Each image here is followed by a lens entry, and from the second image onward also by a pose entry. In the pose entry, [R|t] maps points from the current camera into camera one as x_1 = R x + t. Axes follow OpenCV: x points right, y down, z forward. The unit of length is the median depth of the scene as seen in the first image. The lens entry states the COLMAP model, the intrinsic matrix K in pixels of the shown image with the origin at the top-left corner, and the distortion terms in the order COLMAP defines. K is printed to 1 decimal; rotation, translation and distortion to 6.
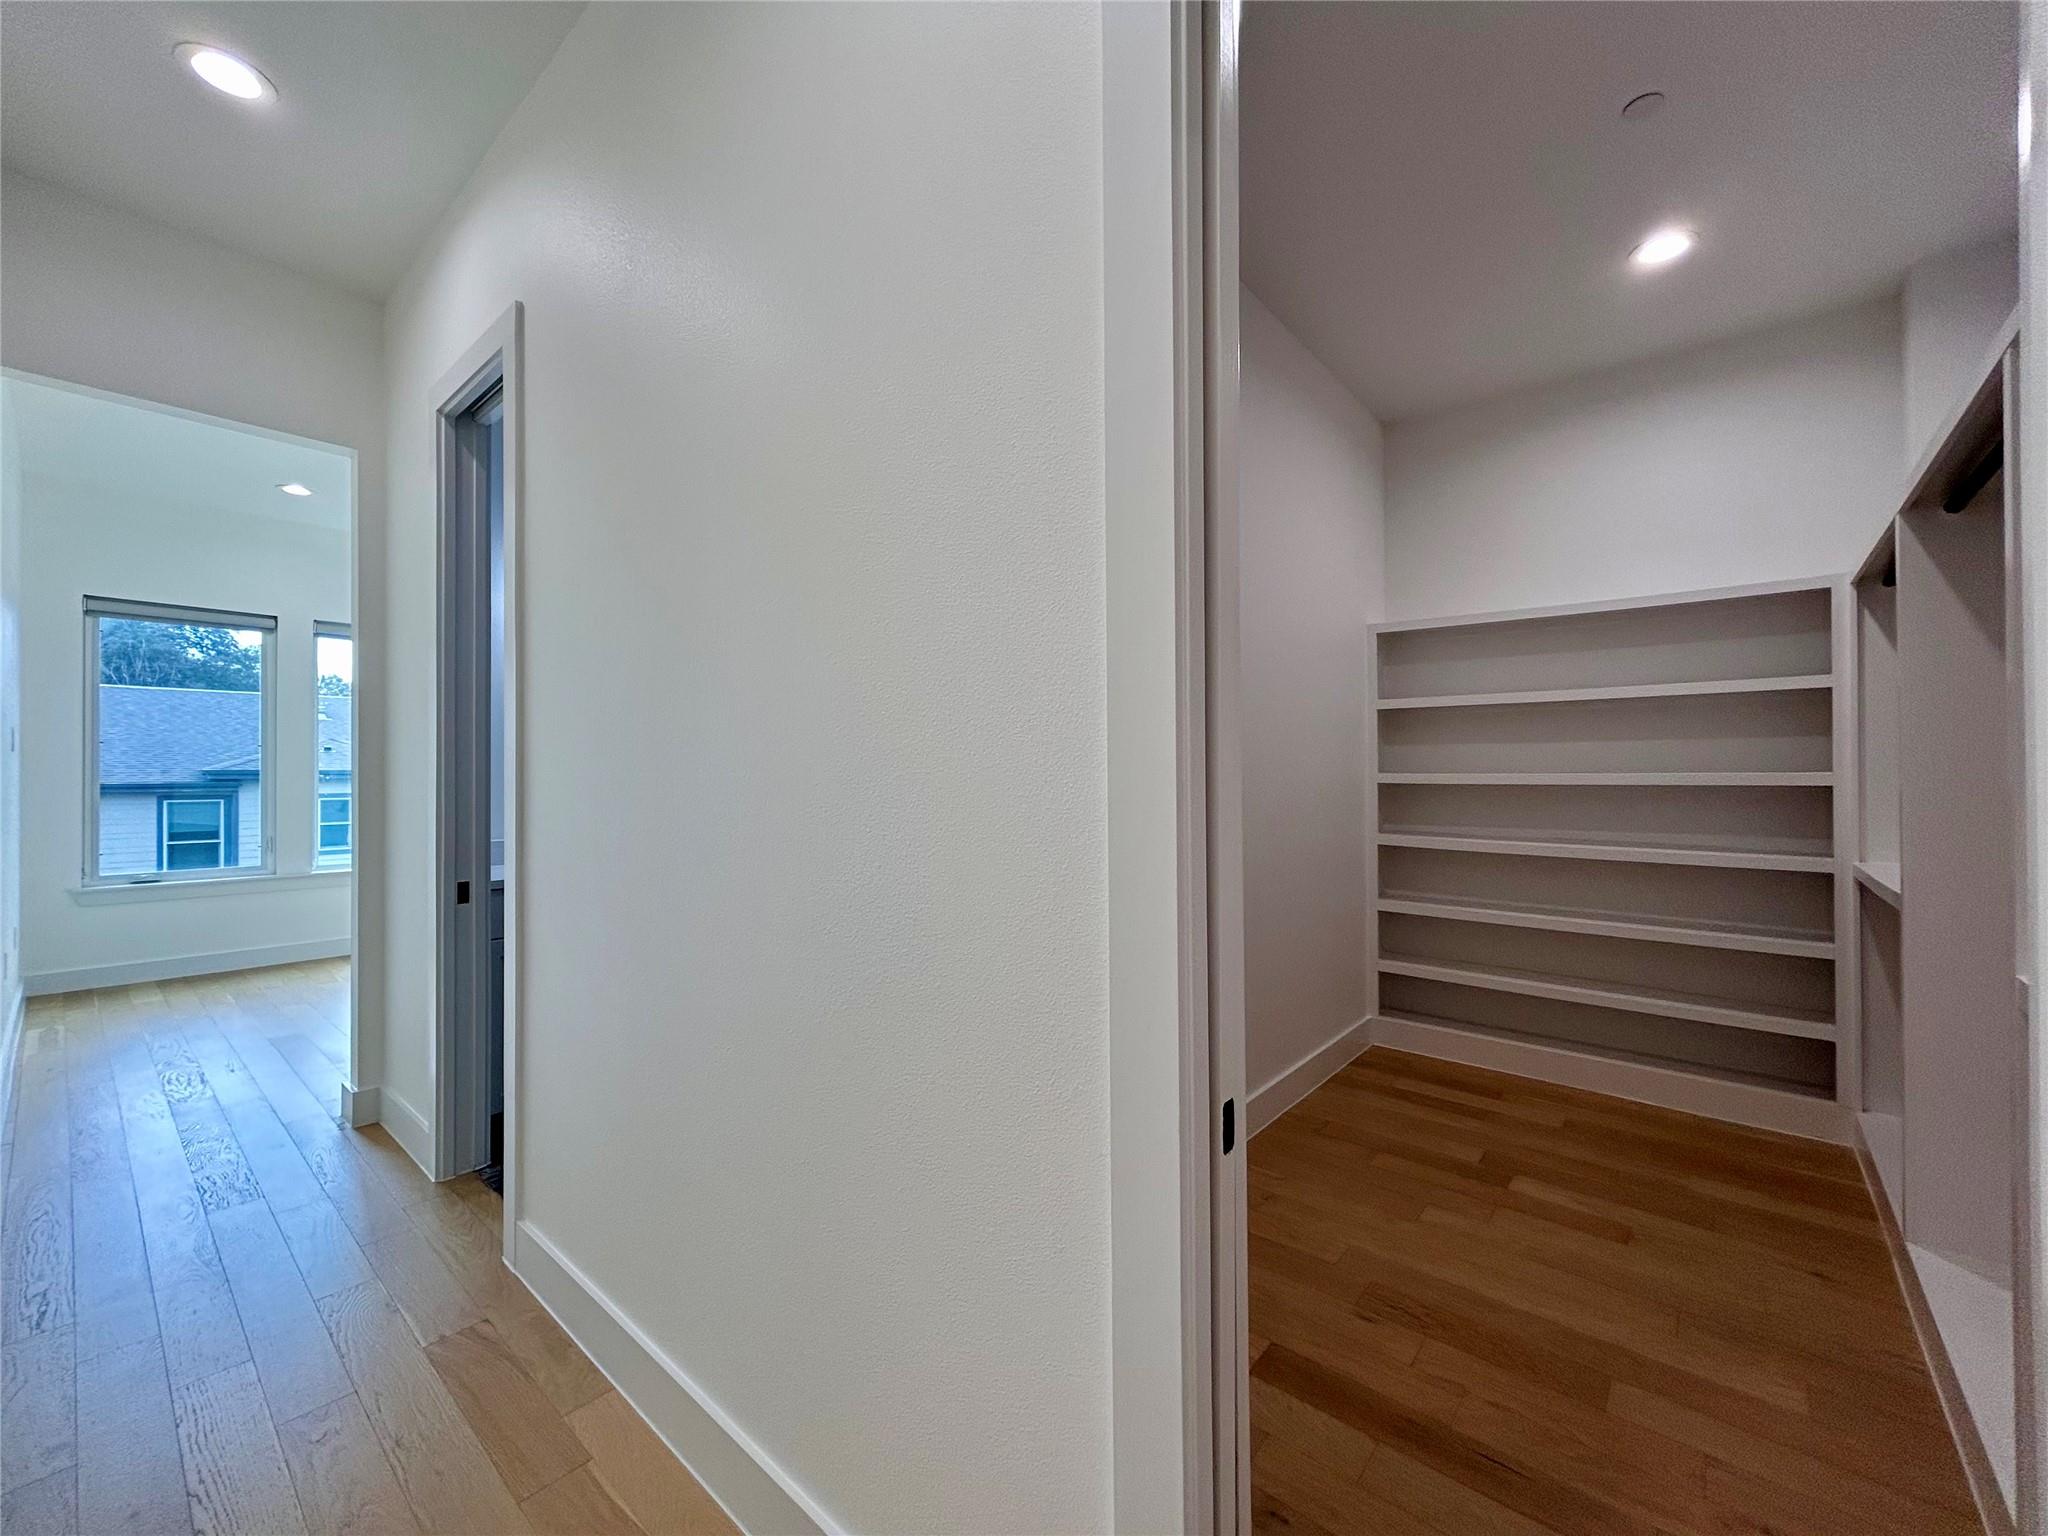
lens RADIAL K [[818.4, 0, 1059.7], [0, 818.4, 772.9], [0, 0, 1]] dist [0.000461, 0.002375]
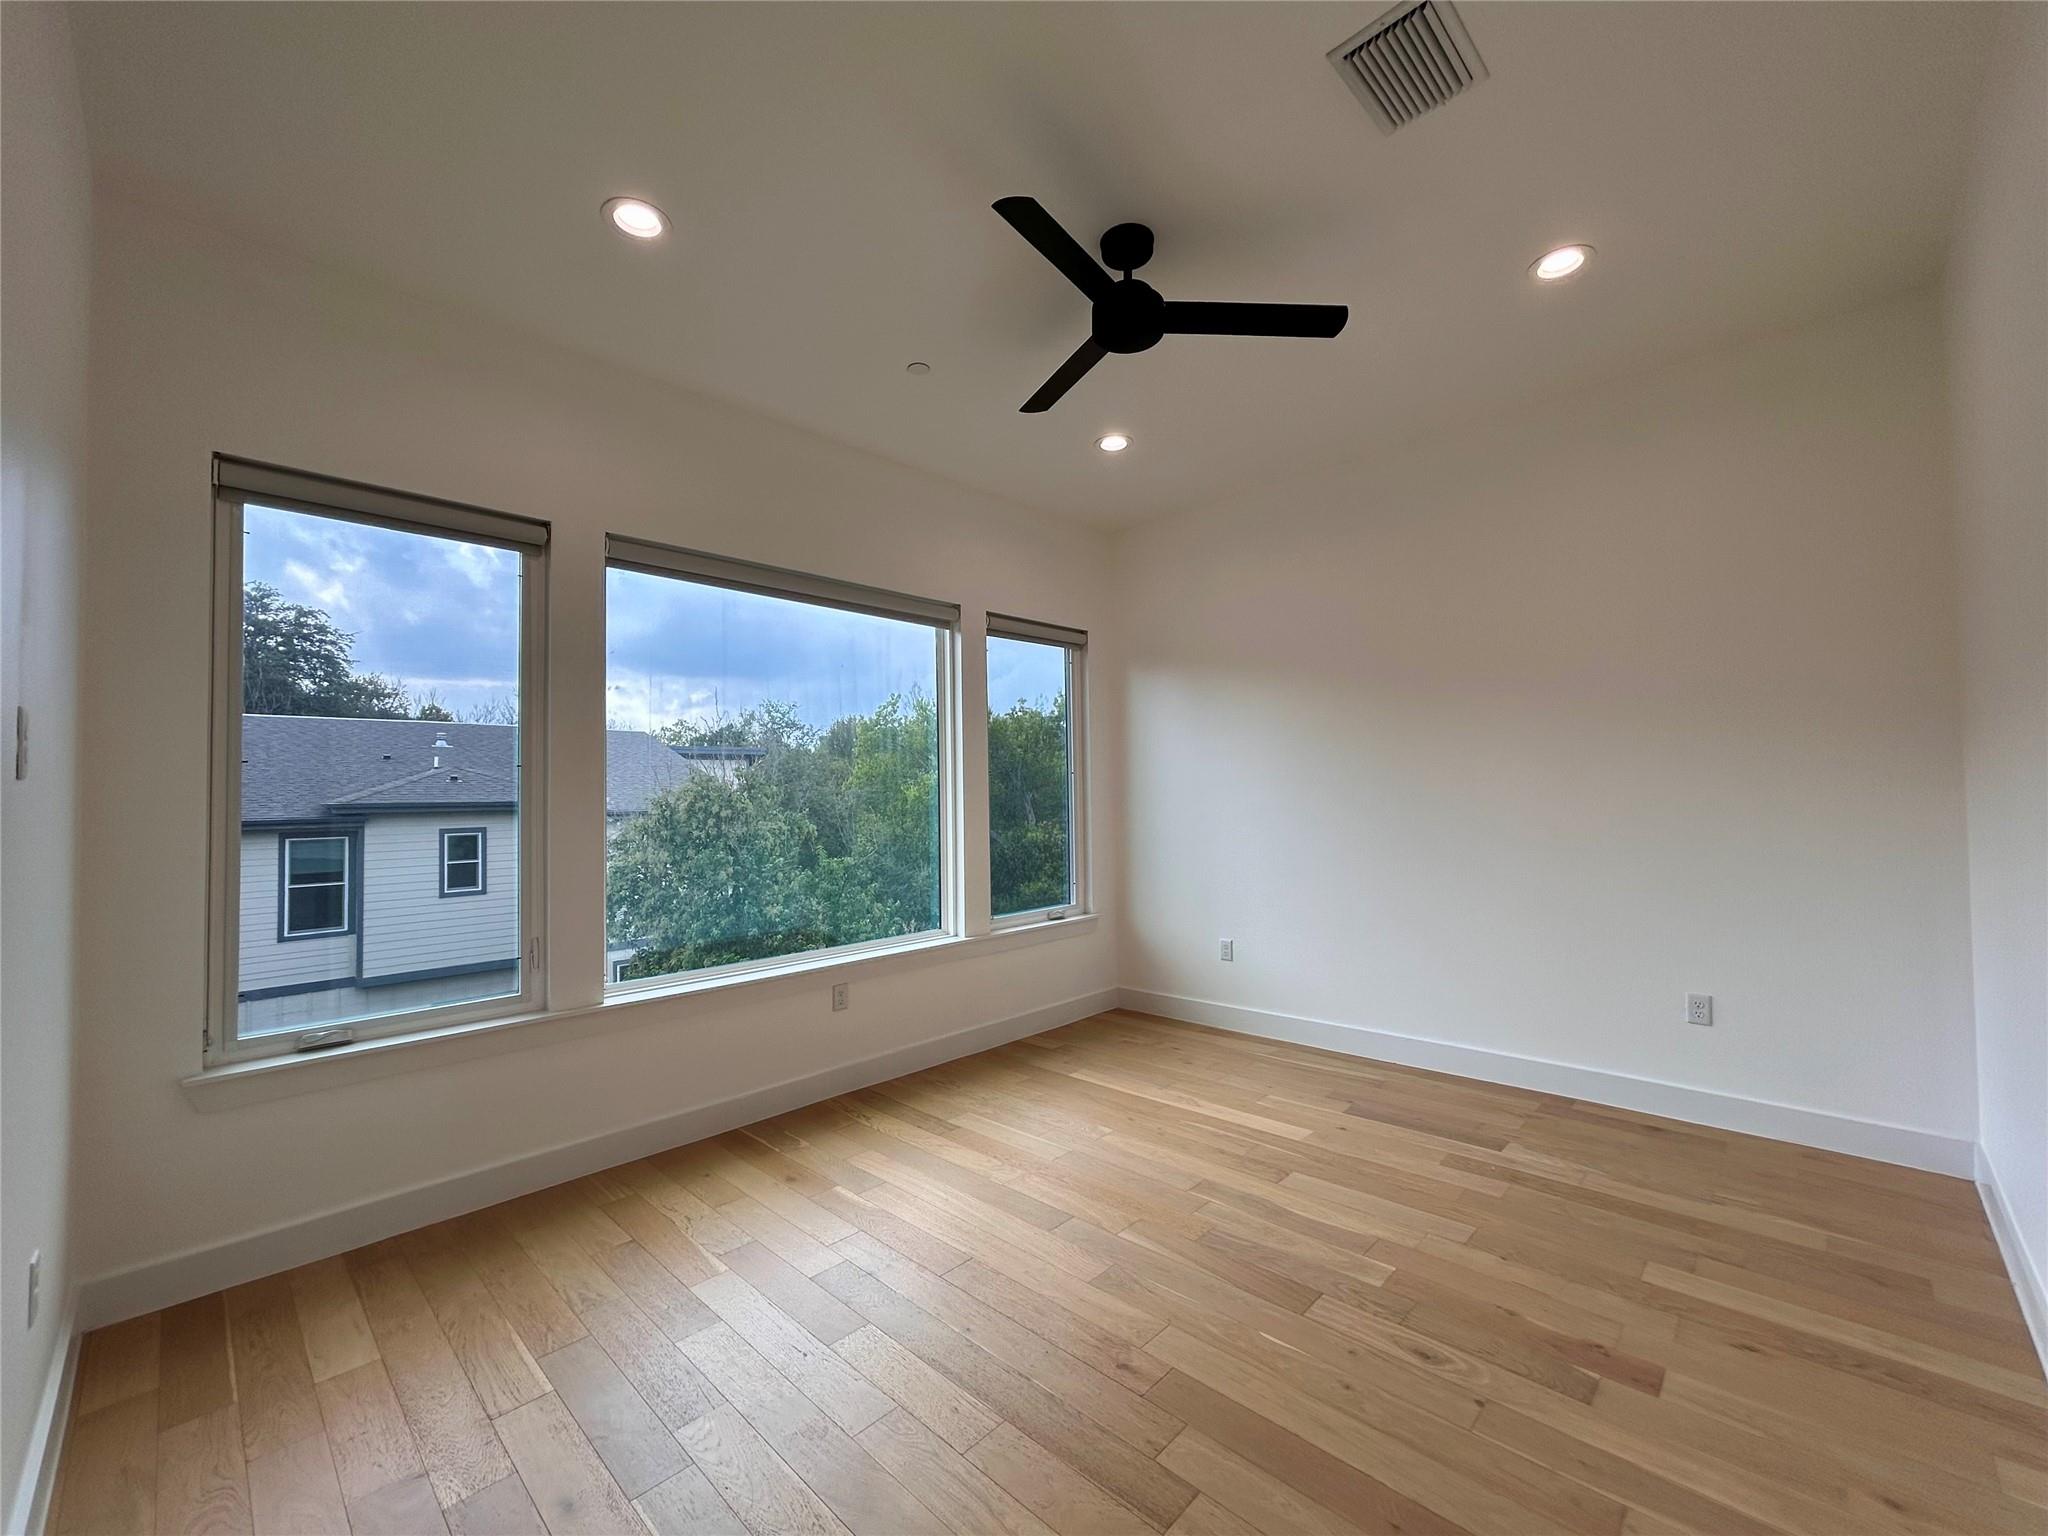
lens RADIAL K [[818.4, 0, 1059.7], [0, 818.4, 772.9], [0, 0, 1]] dist [0.000461, 0.002375]
pose [[0.997887, -0.016845, -0.062744, -0.574628], [0.015376, 0.999598, -0.023826, -0.010883], [0.063120, 0.022811, 0.997745, 0.480531]]
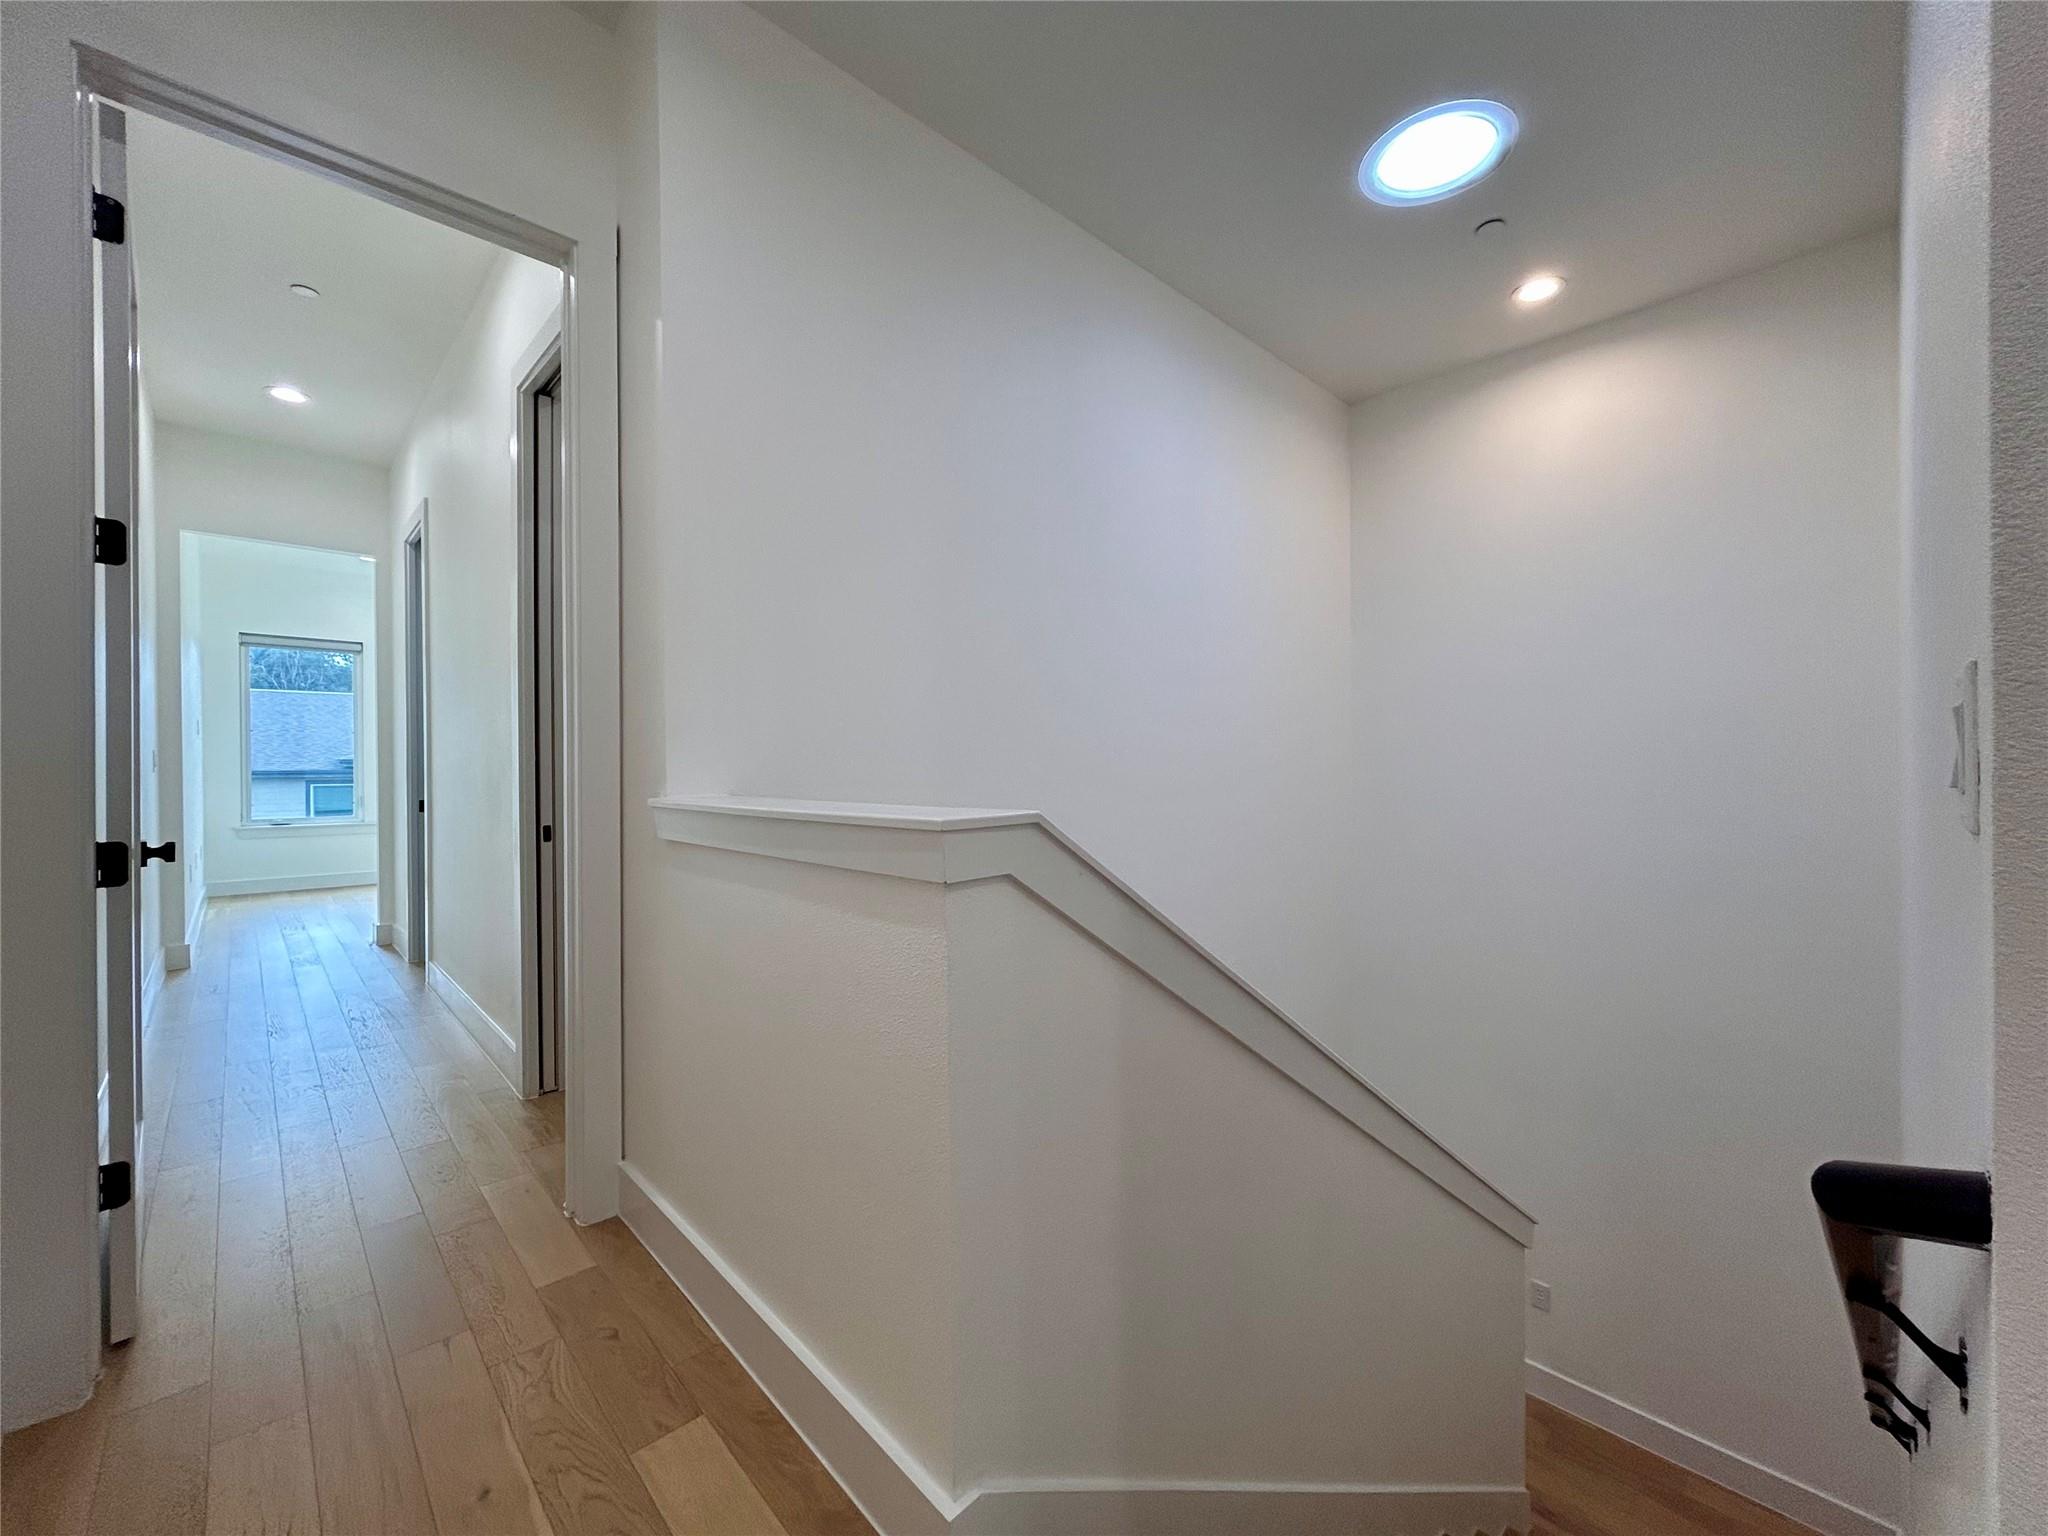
lens RADIAL K [[792.7, 0, 1079.0], [0, 792.7, 777.8], [0, 0, 1]] dist [-0.001986, -0.000080]
pose [[0.997844, -0.000354, -0.065633, 0.370315], [0.001239, 0.999909, 0.013443, 0.028014], [0.065623, -0.013495, 0.997753, -0.289522]]
